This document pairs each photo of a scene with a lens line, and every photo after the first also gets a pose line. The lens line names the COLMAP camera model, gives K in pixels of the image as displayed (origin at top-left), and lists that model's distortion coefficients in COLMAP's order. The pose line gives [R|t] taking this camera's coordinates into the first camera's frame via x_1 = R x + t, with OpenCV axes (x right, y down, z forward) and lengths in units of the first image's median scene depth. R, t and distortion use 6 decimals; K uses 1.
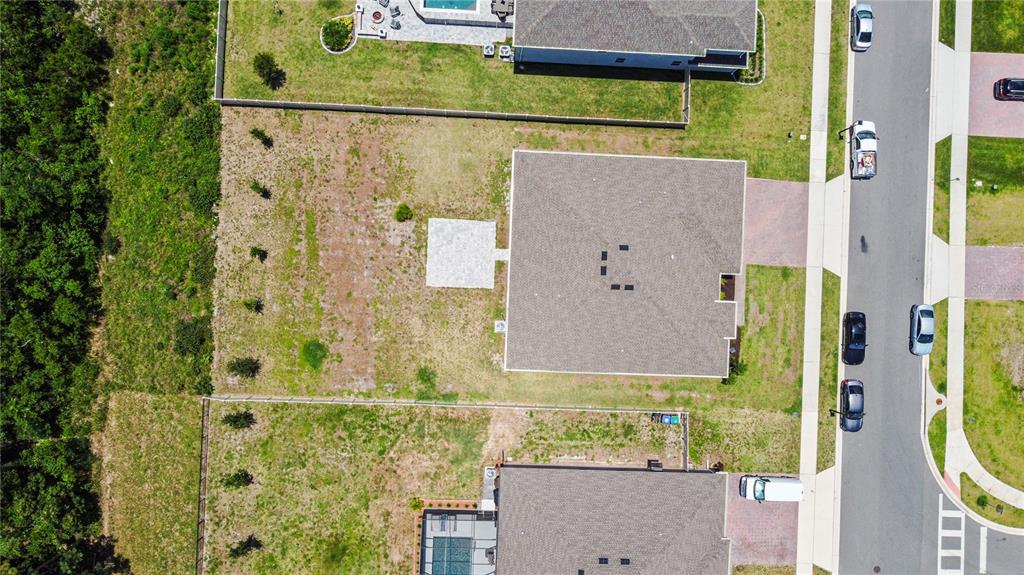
lens RADIAL K [[777.6, 0, 512.0], [0, 777.6, 287.5], [0, 0, 1]] dist [-0.000656, -0.005645]
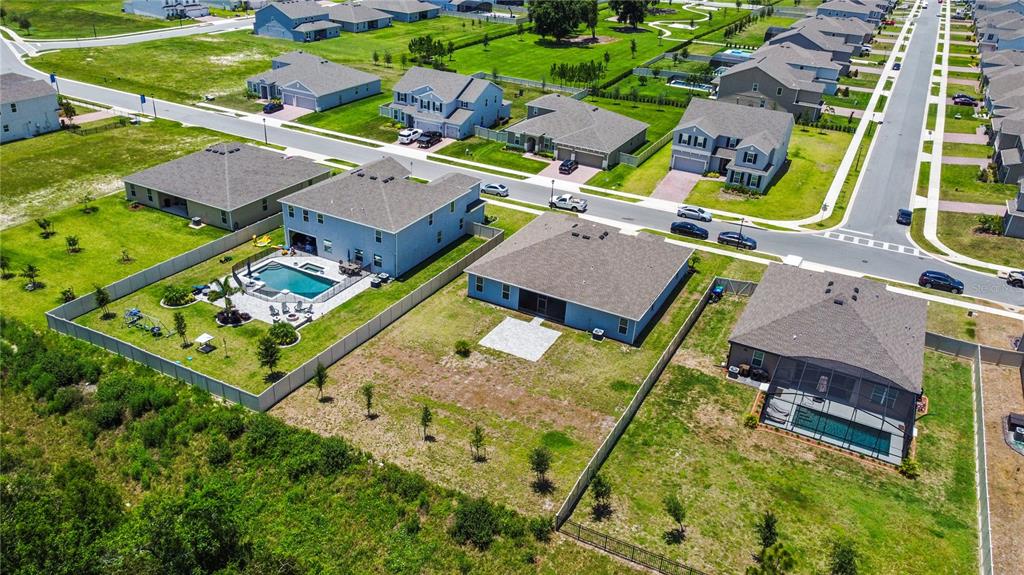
lens RADIAL K [[777.6, 0, 512.0], [0, 777.6, 287.5], [0, 0, 1]] dist [-0.000656, -0.005645]
pose [[0.424573, -0.429447, 0.797065, -0.893936], [0.904909, 0.230078, -0.358056, 0.312202], [-0.029621, 0.873292, 0.486295, 0.421474]]
